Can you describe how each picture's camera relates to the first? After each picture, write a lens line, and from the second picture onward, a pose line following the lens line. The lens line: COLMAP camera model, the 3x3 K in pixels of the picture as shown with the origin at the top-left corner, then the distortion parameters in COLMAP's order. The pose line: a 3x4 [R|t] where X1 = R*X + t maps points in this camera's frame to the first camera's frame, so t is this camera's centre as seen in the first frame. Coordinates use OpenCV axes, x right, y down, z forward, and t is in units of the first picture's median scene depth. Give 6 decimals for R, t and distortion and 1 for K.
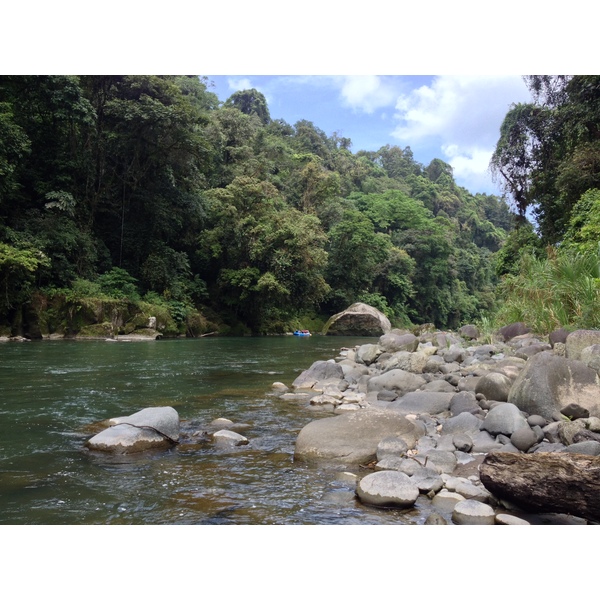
lens RADIAL K [[548.8, 0, 298.7], [0, 548.8, 303.3], [0, 0, 1]] dist [0.099264, -0.176479]
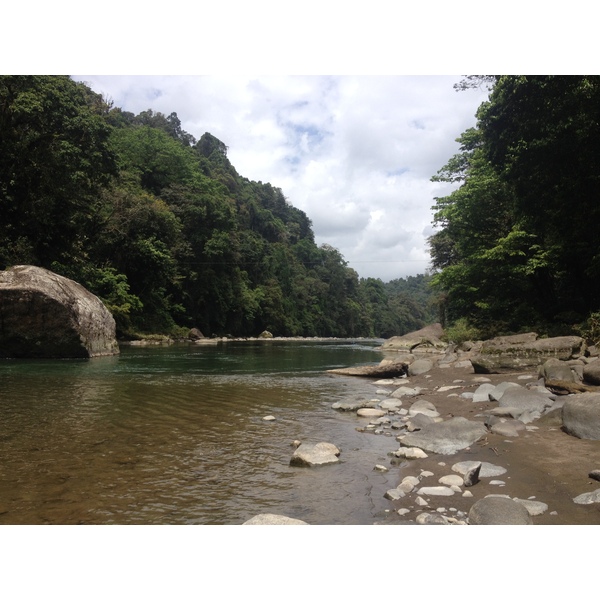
lens RADIAL K [[548.8, 0, 298.7], [0, 548.8, 303.3], [0, 0, 1]] dist [0.099264, -0.176479]
pose [[0.914949, 0.014337, 0.403315, 0.072568], [-0.011036, 0.999884, -0.010510, 0.015227], [-0.403419, 0.005165, 0.915001, 0.334454]]
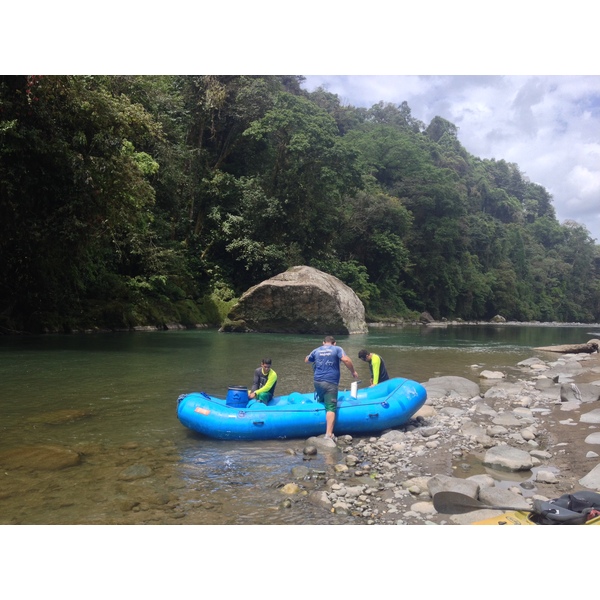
lens RADIAL K [[548.8, 0, 298.7], [0, 548.8, 303.3], [0, 0, 1]] dist [0.099264, -0.176479]
pose [[0.999984, 0.000707, 0.005673, 0.059692], [-0.000836, 0.999743, 0.022657, 0.012510], [-0.005655, -0.022661, 0.999727, 0.285787]]
